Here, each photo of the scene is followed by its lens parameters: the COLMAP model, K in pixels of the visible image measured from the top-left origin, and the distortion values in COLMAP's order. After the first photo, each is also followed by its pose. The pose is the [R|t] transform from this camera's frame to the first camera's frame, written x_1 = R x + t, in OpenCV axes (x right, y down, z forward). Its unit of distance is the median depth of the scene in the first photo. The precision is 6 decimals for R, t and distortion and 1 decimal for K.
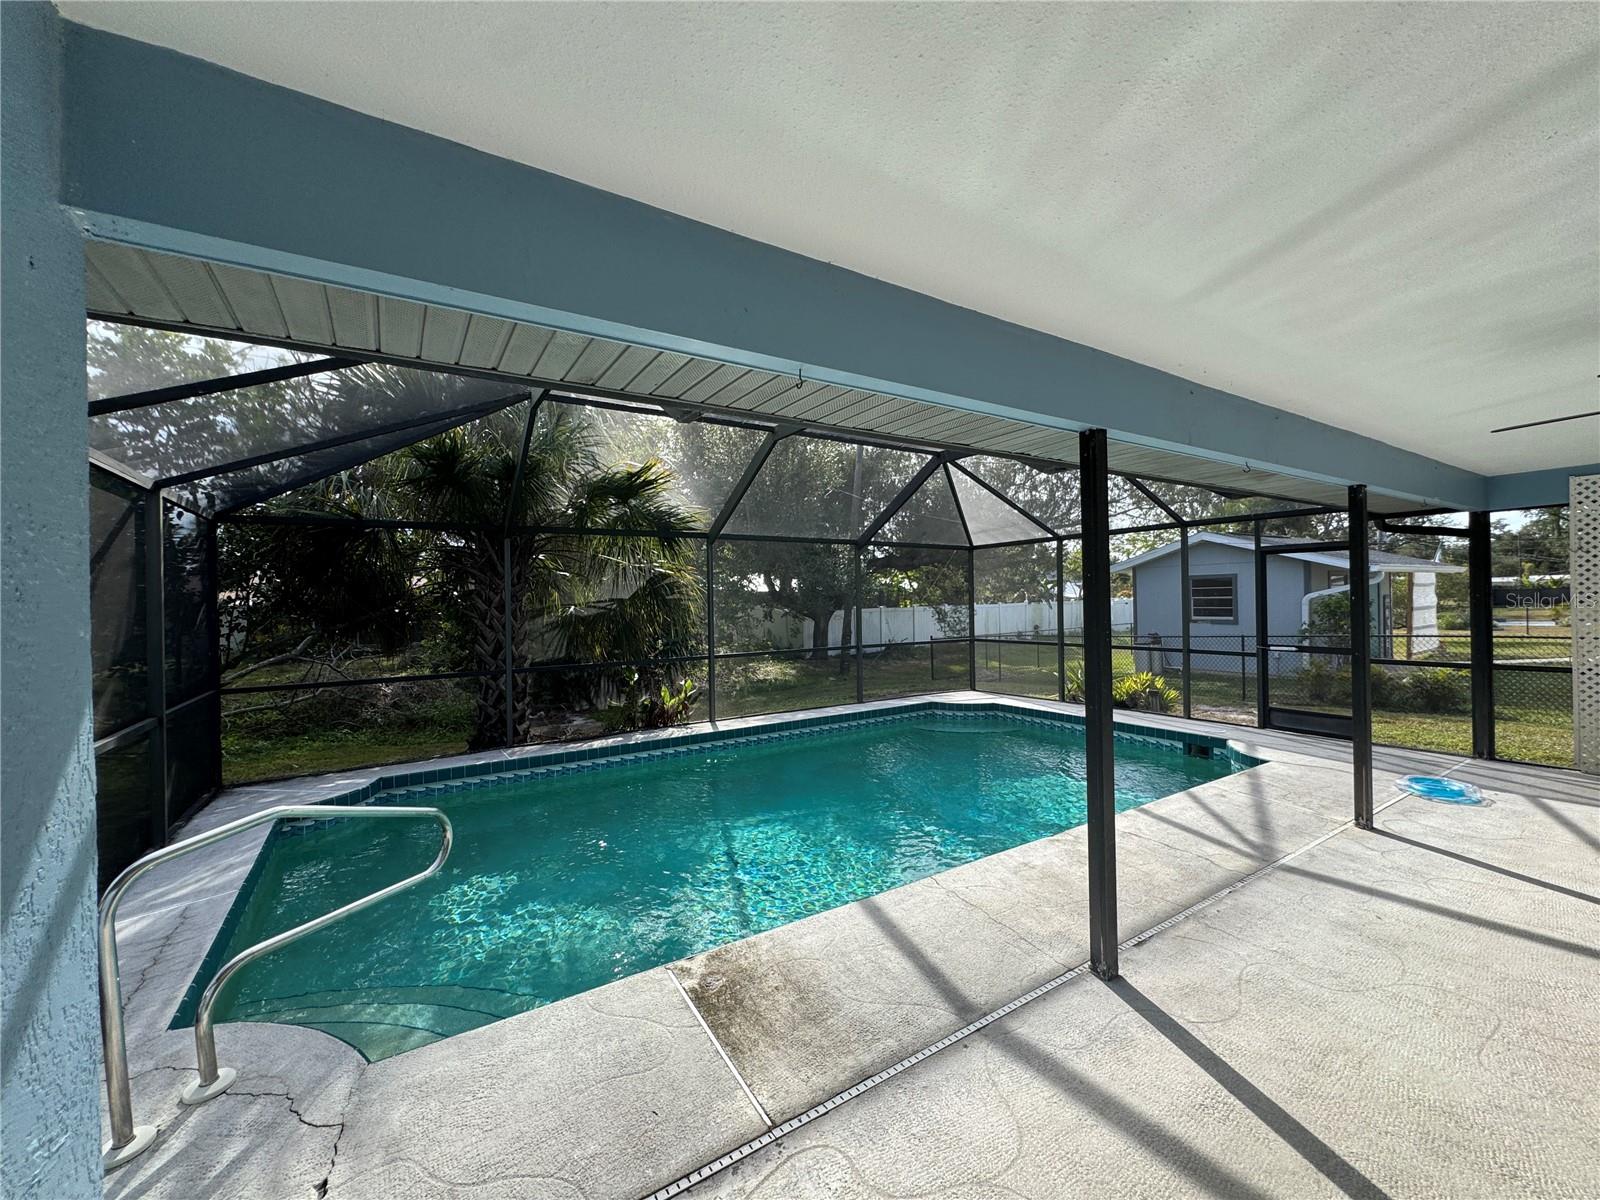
lens RADIAL K [[640.4, 0, 798.5], [0, 640.4, 604.6], [0, 0, 1]] dist [-0.002754, 0.000593]
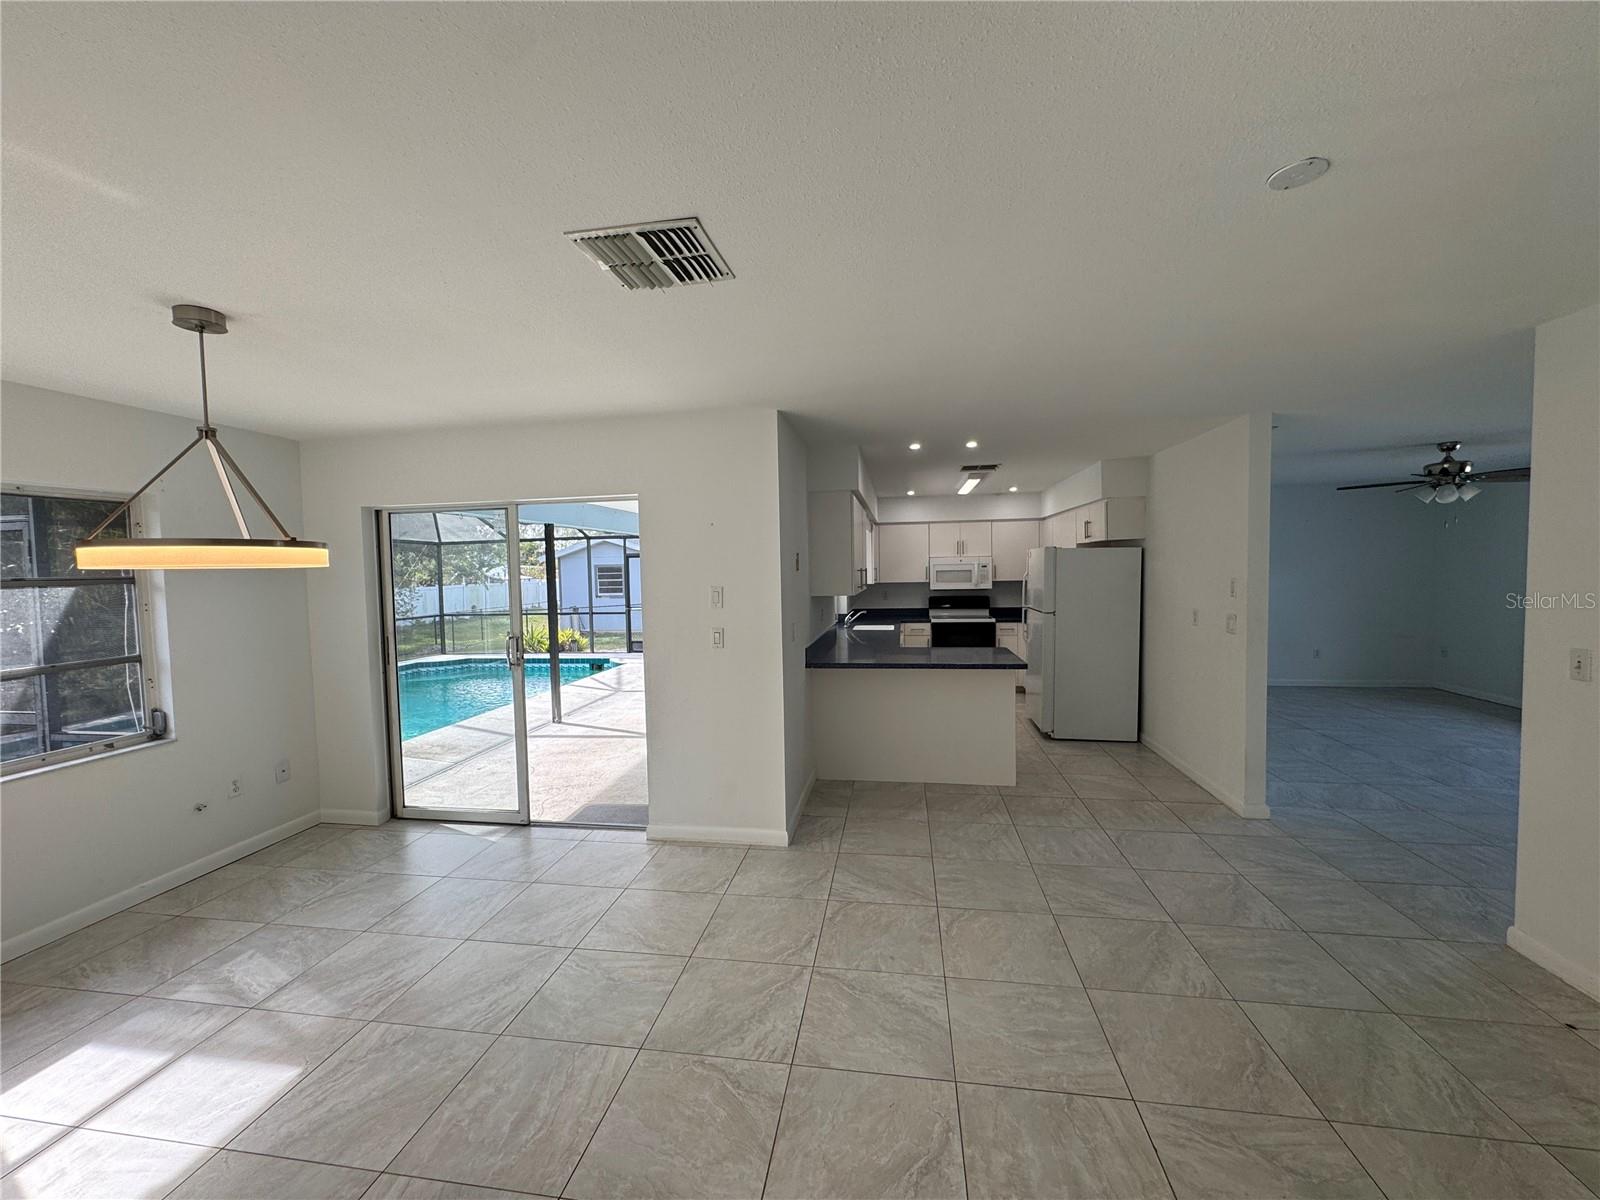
lens RADIAL K [[640.4, 0, 800.1], [0, 640.4, 598.4], [0, 0, 1]] dist [-0.002754, 0.000593]
pose [[0.662120, -0.030239, 0.748787, -0.445351], [0.014450, 0.999515, 0.027587, -0.007914], [-0.749258, -0.007446, 0.662236, -0.813308]]
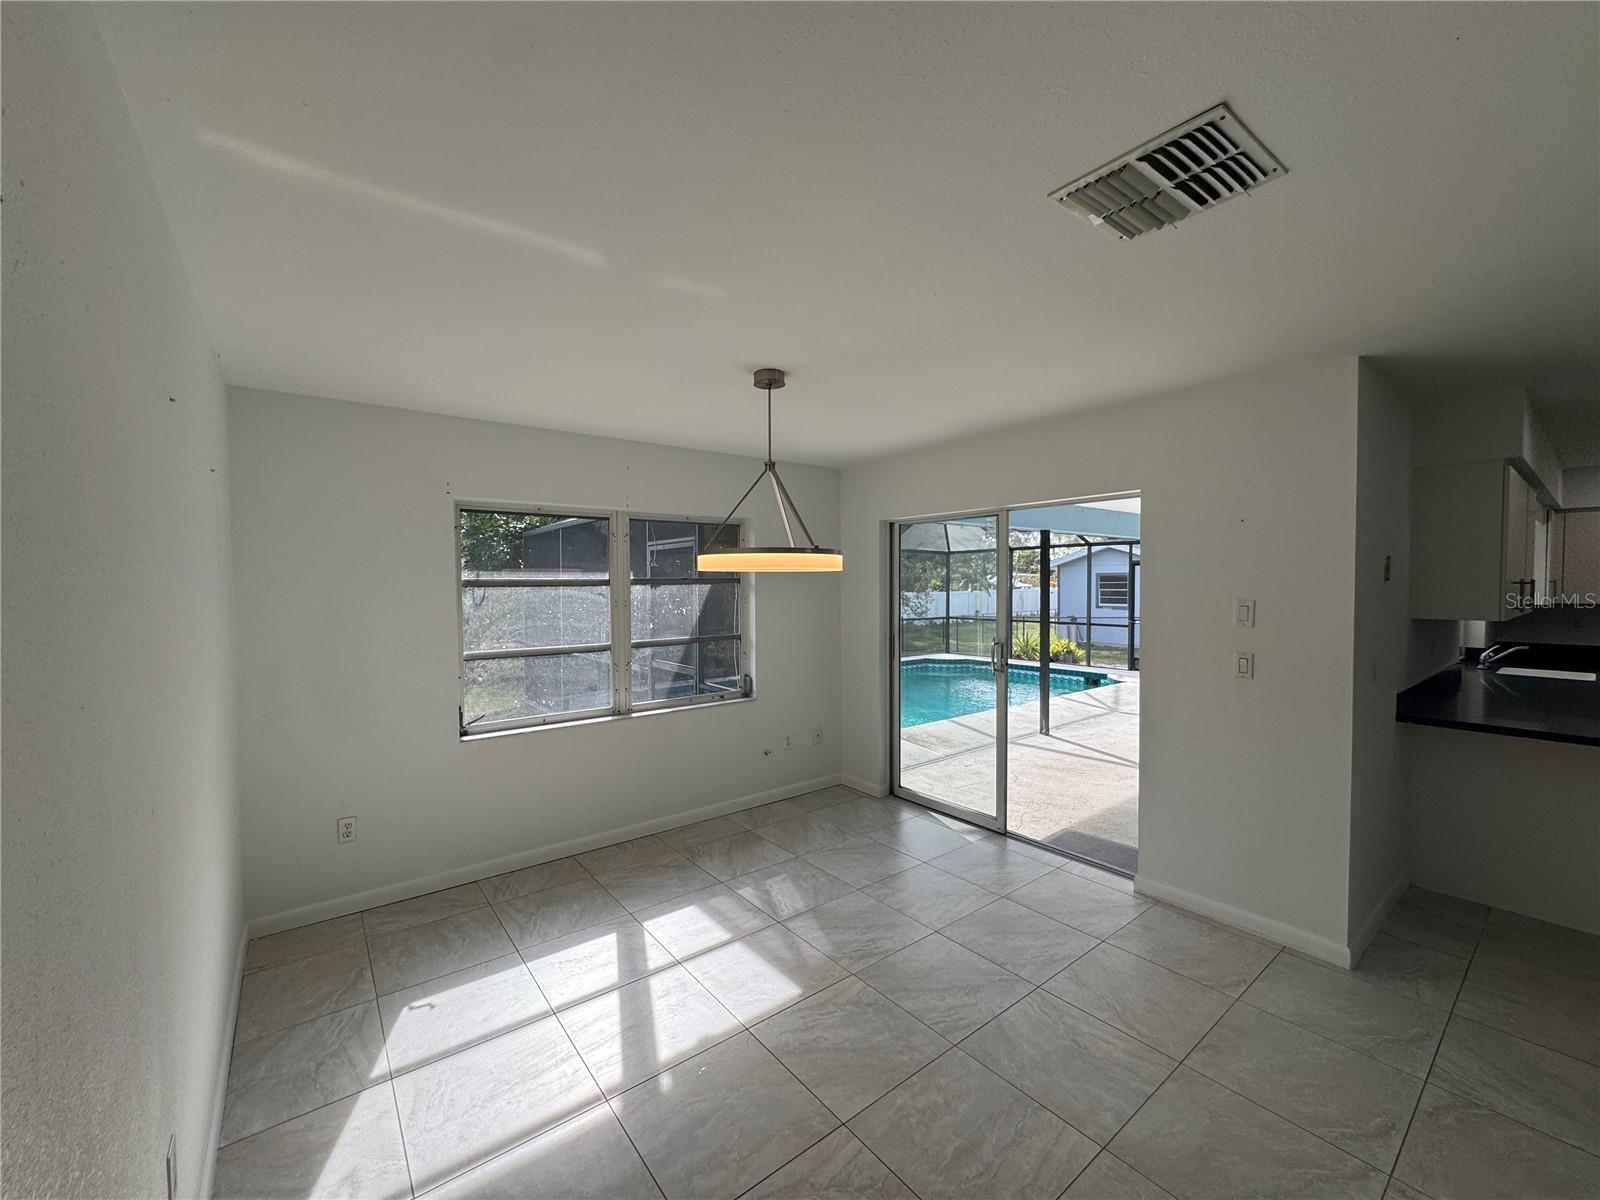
lens RADIAL K [[640.4, 0, 797.6], [0, 640.4, 599.9], [0, 0, 1]] dist [-0.002754, 0.000593]
pose [[0.995134, 0.011072, 0.097911, -0.415589], [-0.012711, 0.999789, 0.016129, -0.006476], [-0.097711, -0.017295, 0.995065, -0.787418]]
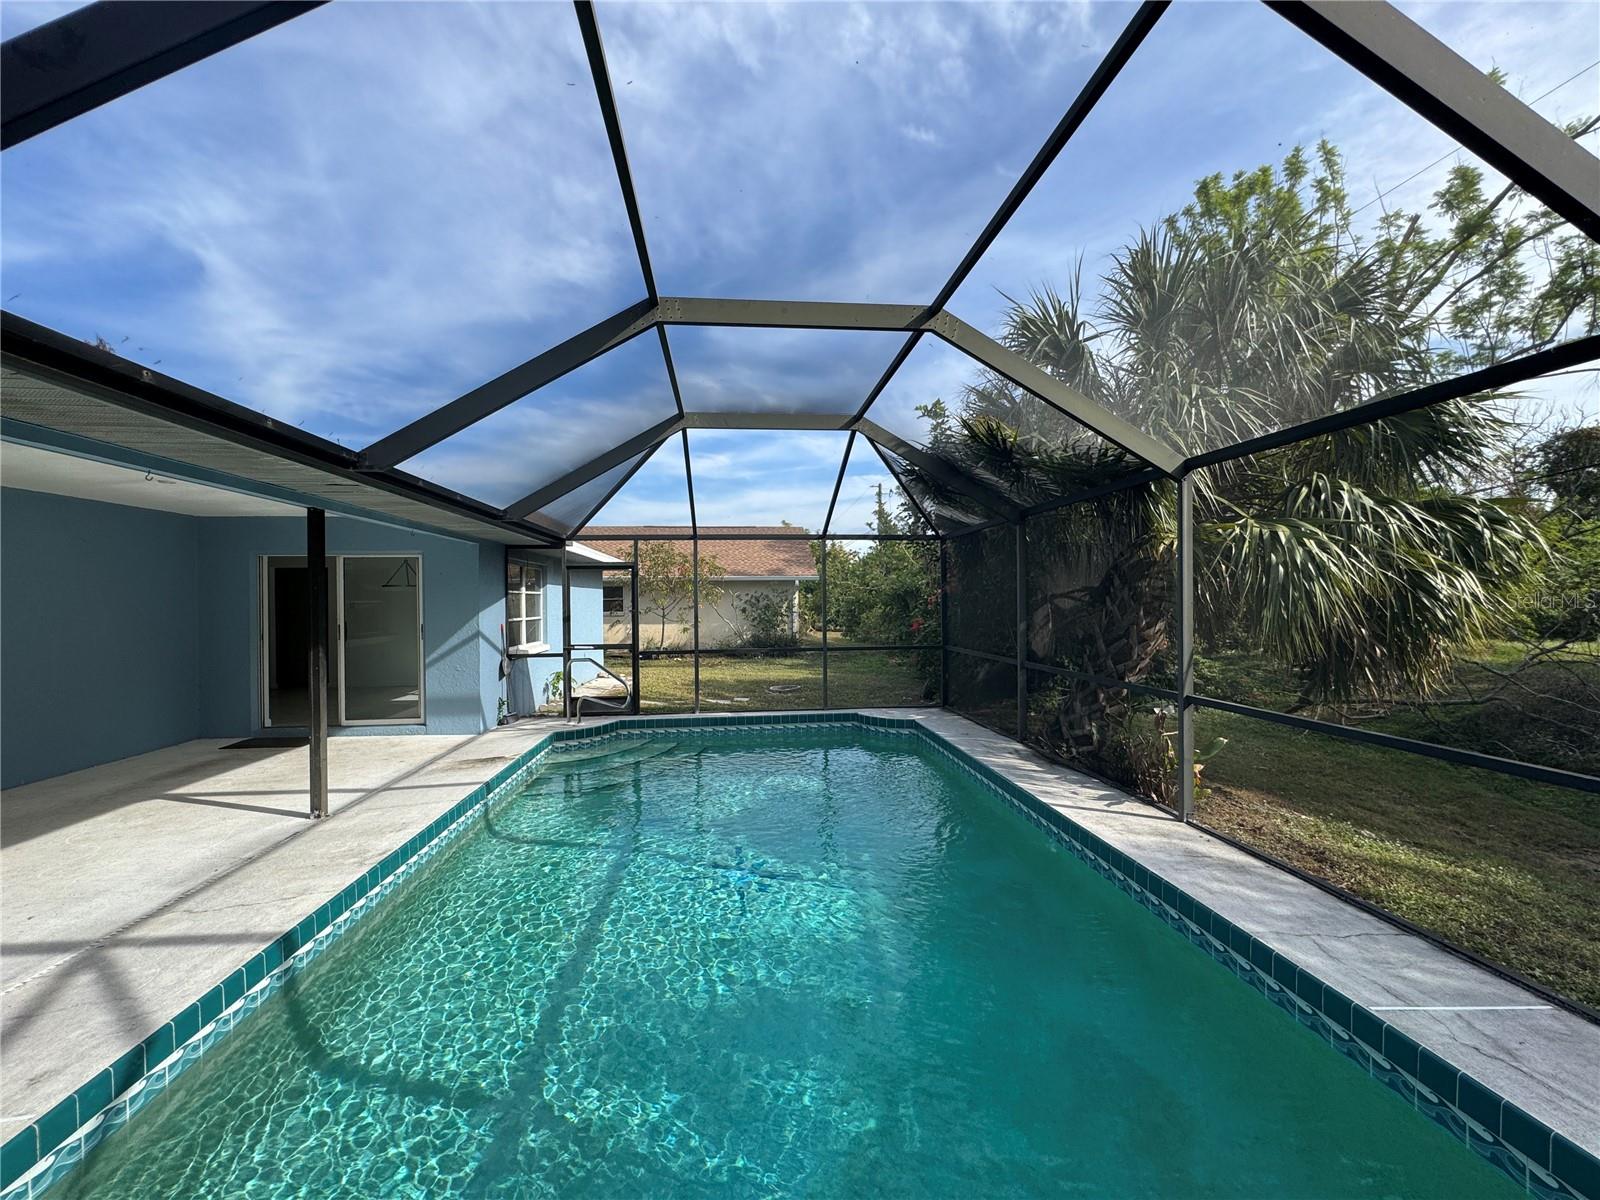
lens RADIAL K [[640.4, 0, 793.9], [0, 640.4, 598.6], [0, 0, 1]] dist [-0.002754, 0.000593]
pose [[-0.445632, 0.023369, -0.894911, 0.740439], [0.016043, 0.999707, 0.018117, -0.017660], [0.895072, -0.006284, -0.445877, 1.496921]]
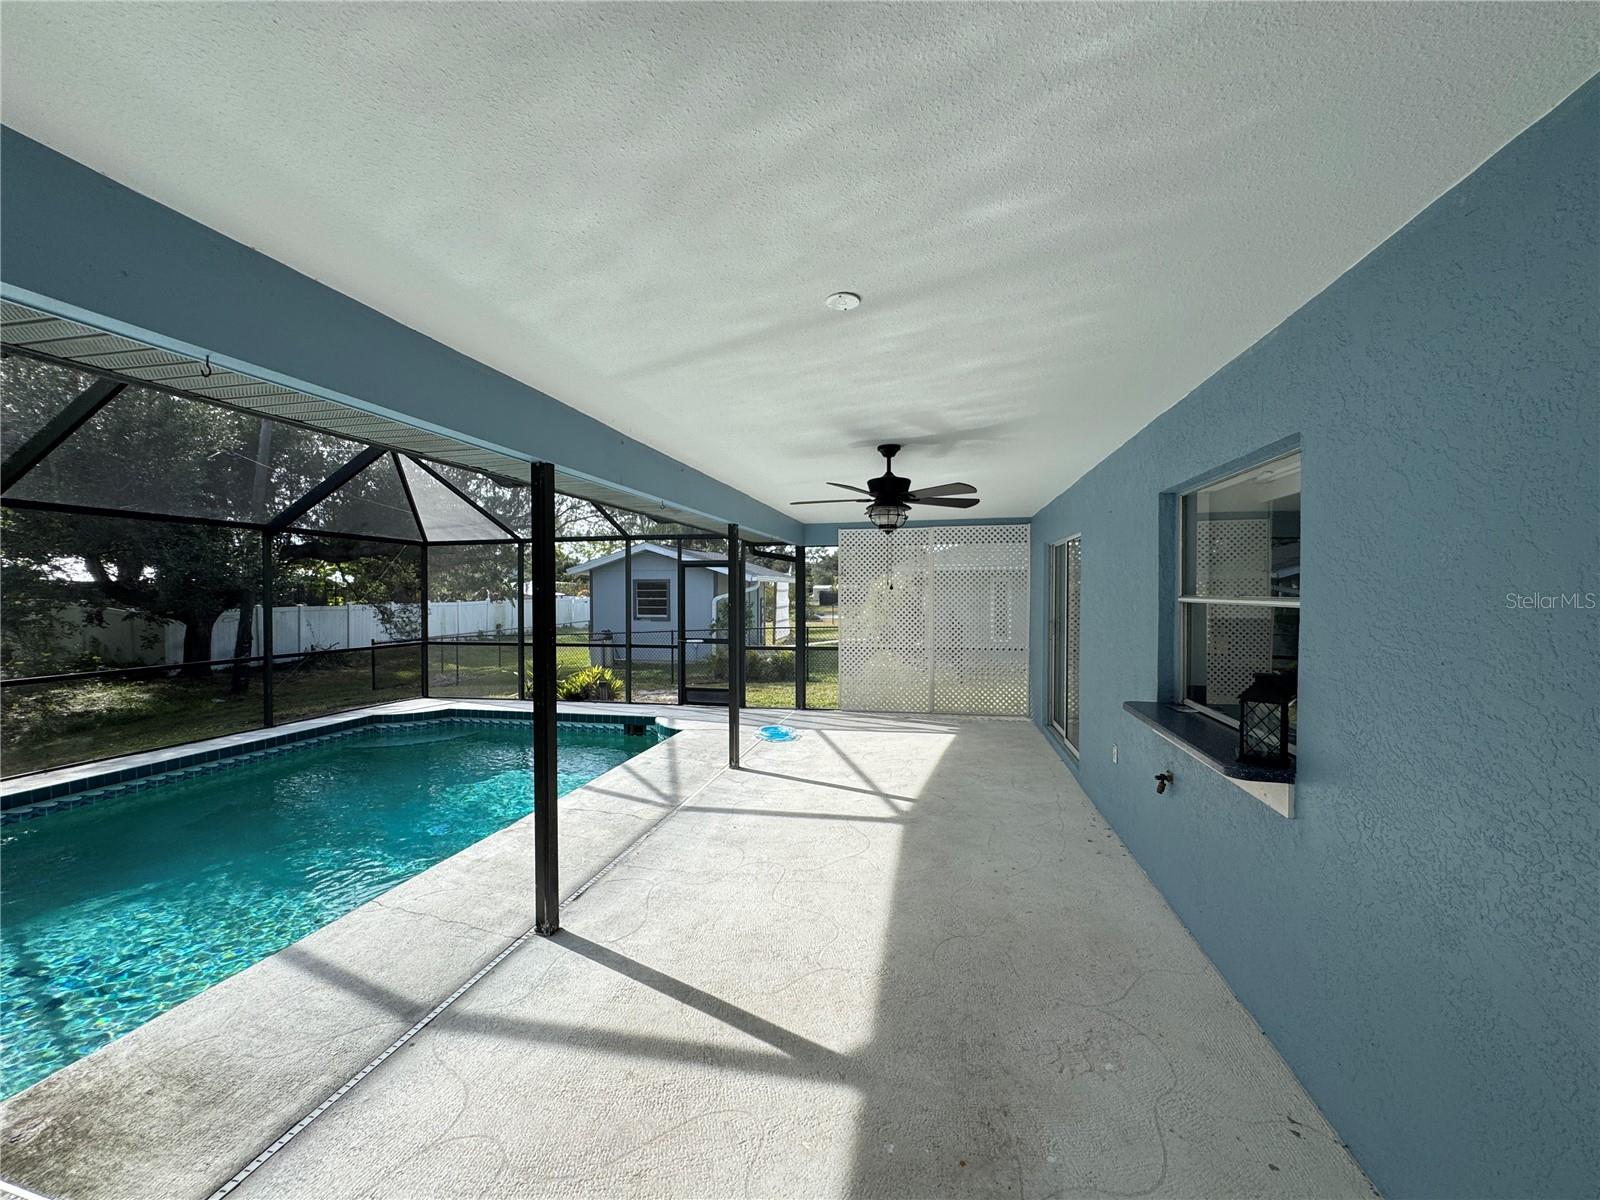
lens RADIAL K [[640.4, 0, 798.5], [0, 640.4, 596.9], [0, 0, 1]] dist [-0.002754, 0.000593]
pose [[0.701935, 0.011072, 0.712155, -0.018744], [-0.005722, 0.999935, -0.009906, -0.011787], [-0.712218, 0.002878, 0.701952, -0.073420]]
